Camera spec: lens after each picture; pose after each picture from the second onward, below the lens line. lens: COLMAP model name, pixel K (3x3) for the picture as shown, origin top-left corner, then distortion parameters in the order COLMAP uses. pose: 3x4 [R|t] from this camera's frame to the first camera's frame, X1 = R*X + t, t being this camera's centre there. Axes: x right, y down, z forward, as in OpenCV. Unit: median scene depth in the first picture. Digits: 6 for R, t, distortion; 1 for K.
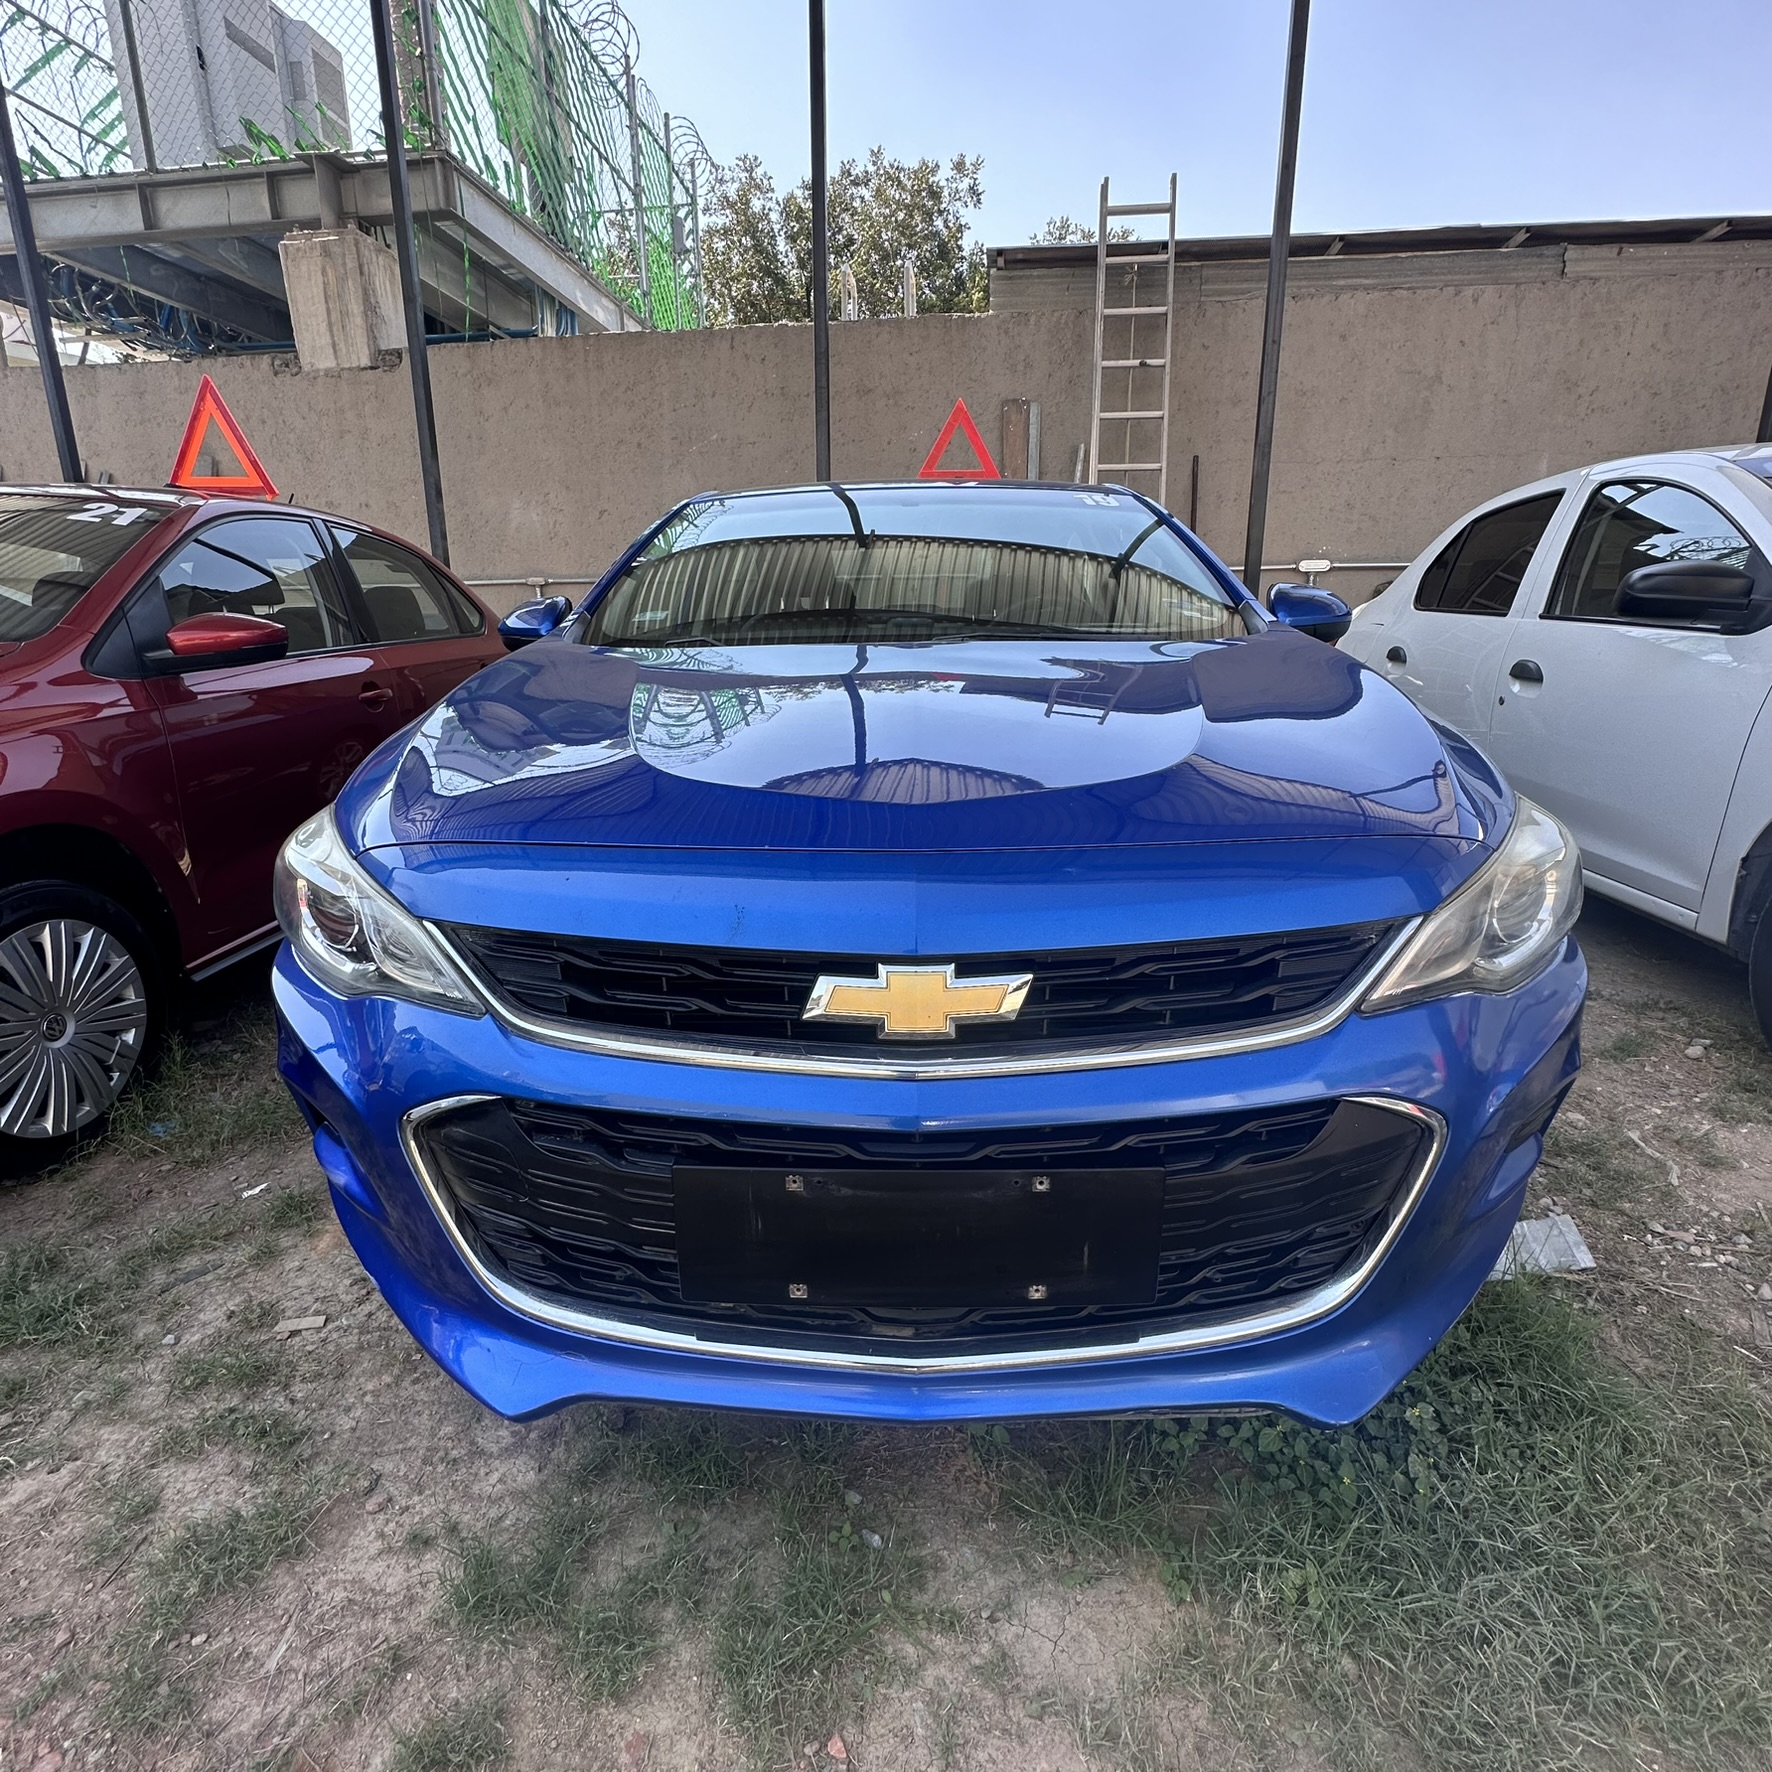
lens RADIAL K [[964.0, 0, 884.6], [0, 964.0, 887.6], [0, 0, 1]] dist [-0.005352, 0.001159]
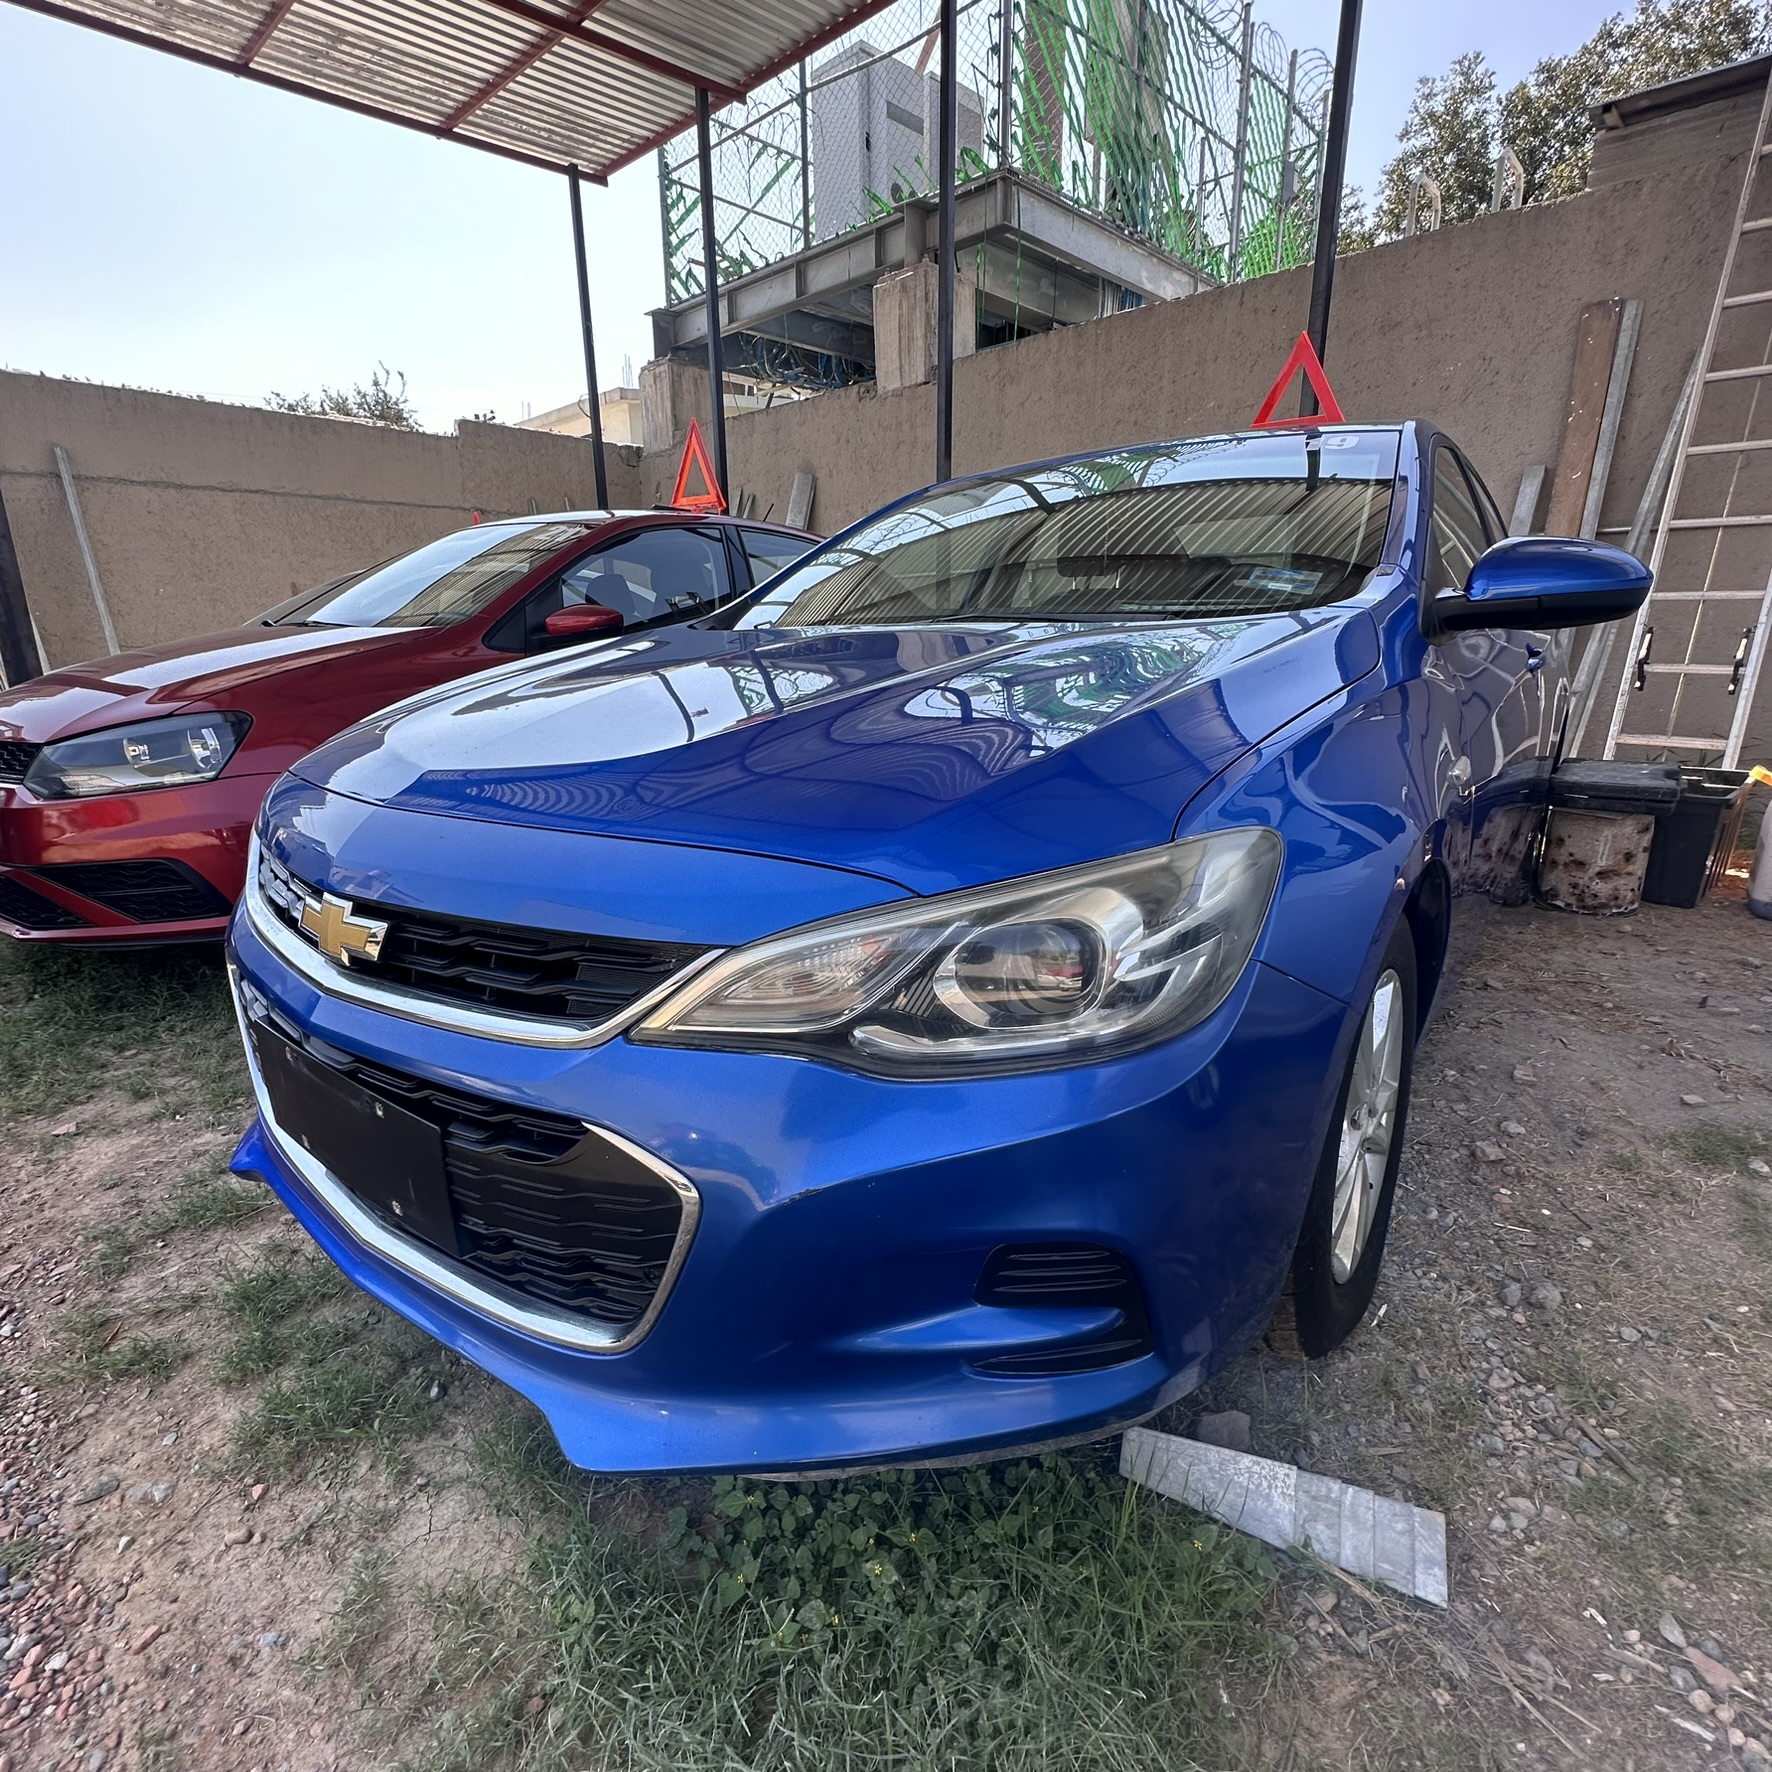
lens RADIAL K [[964.0, 0, 882.2], [0, 964.0, 888.1], [0, 0, 1]] dist [-0.005352, 0.001159]
pose [[0.796905, 0.155515, -0.583744, 0.159192], [-0.144439, 0.987320, 0.065849, -0.013666], [0.586582, 0.031840, 0.809263, 0.054310]]
